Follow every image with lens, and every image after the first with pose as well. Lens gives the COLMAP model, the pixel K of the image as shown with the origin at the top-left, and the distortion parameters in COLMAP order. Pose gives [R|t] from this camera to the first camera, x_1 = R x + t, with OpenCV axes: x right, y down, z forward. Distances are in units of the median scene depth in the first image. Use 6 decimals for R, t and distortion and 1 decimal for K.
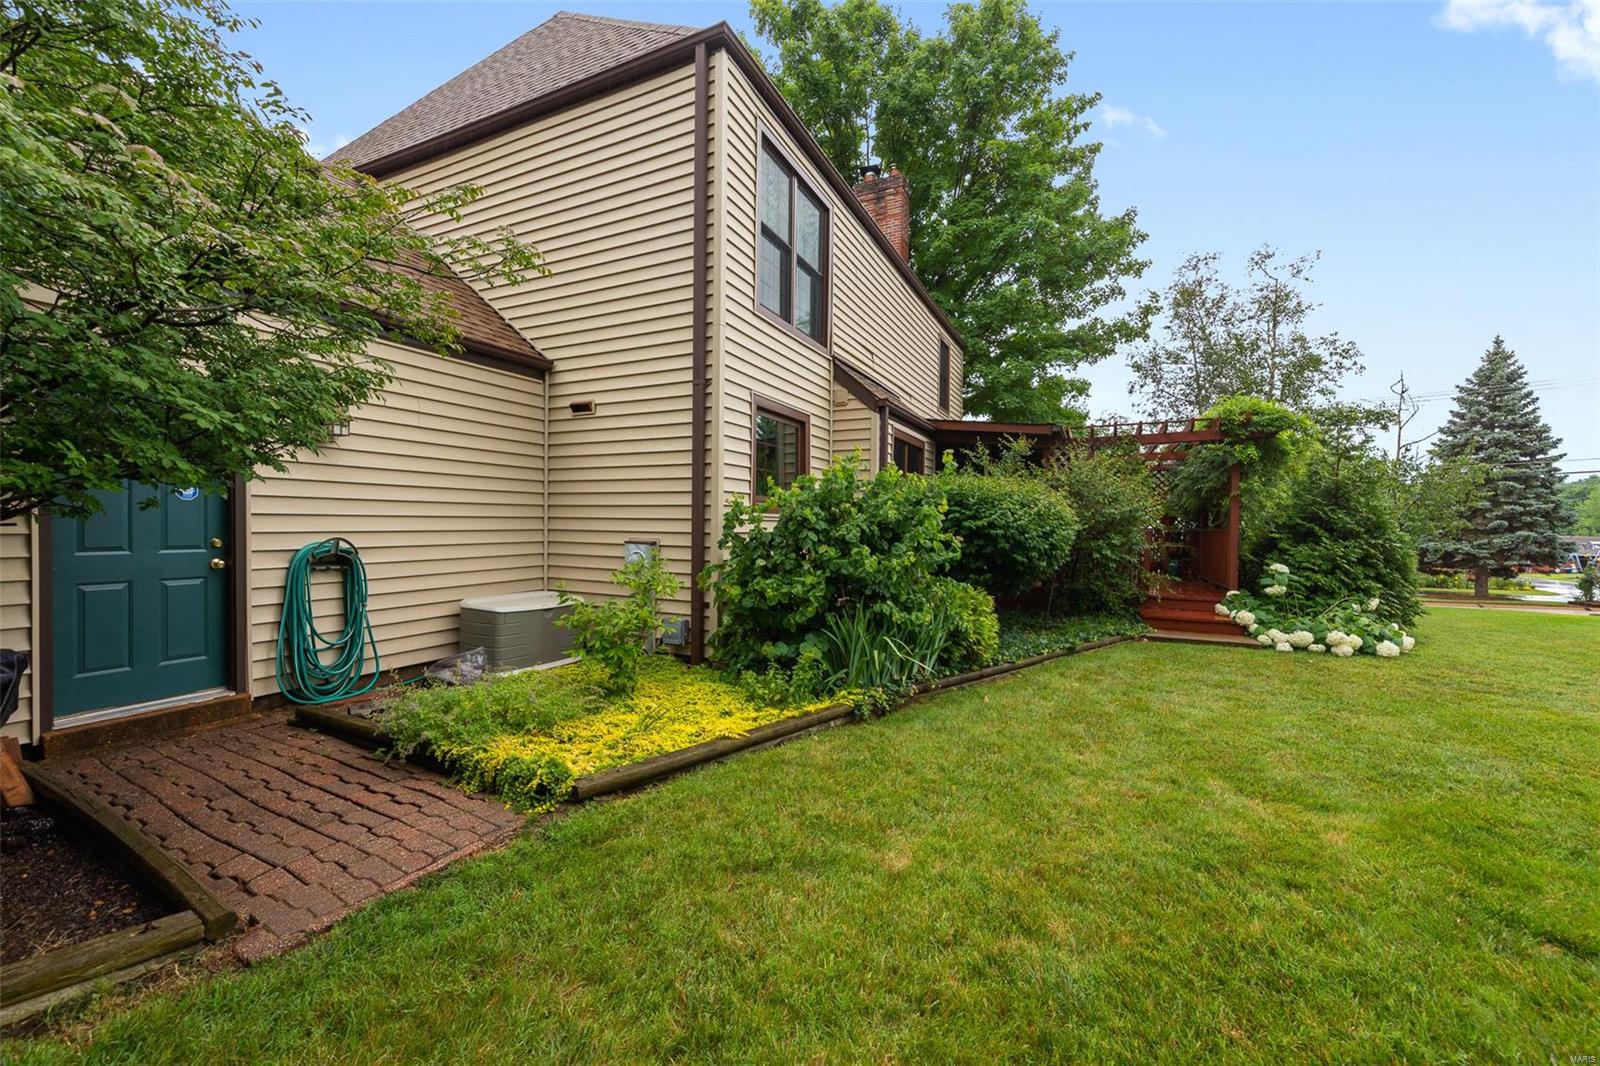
lens RADIAL K [[613.6, 0, 801.3], [0, 613.6, 533.2], [0, 0, 1]] dist [0.001336, 0.000039]
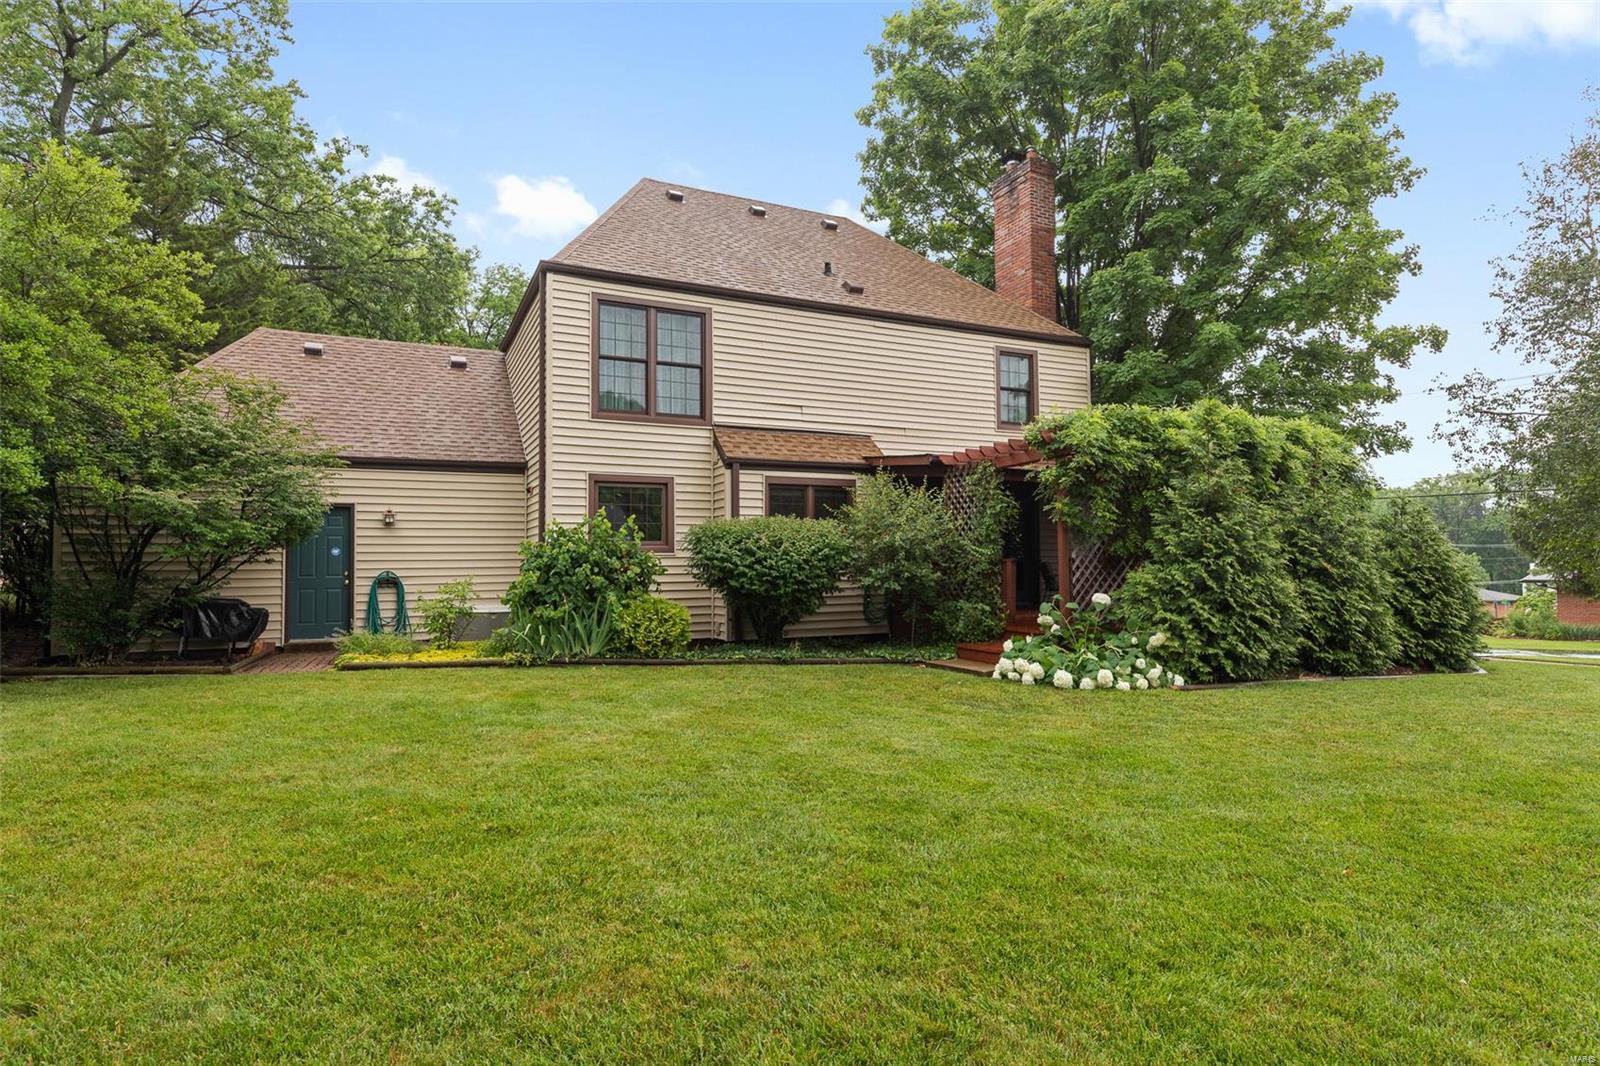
lens RADIAL K [[852.3, 0, 798.0], [0, 852.3, 534.8], [0, 0, 1]] dist [-0.001074, -0.000074]
pose [[0.781466, -0.041032, -0.622598, 2.166433], [0.006446, 0.998313, -0.057703, 0.060589], [0.623915, 0.041080, 0.780412, -0.403885]]
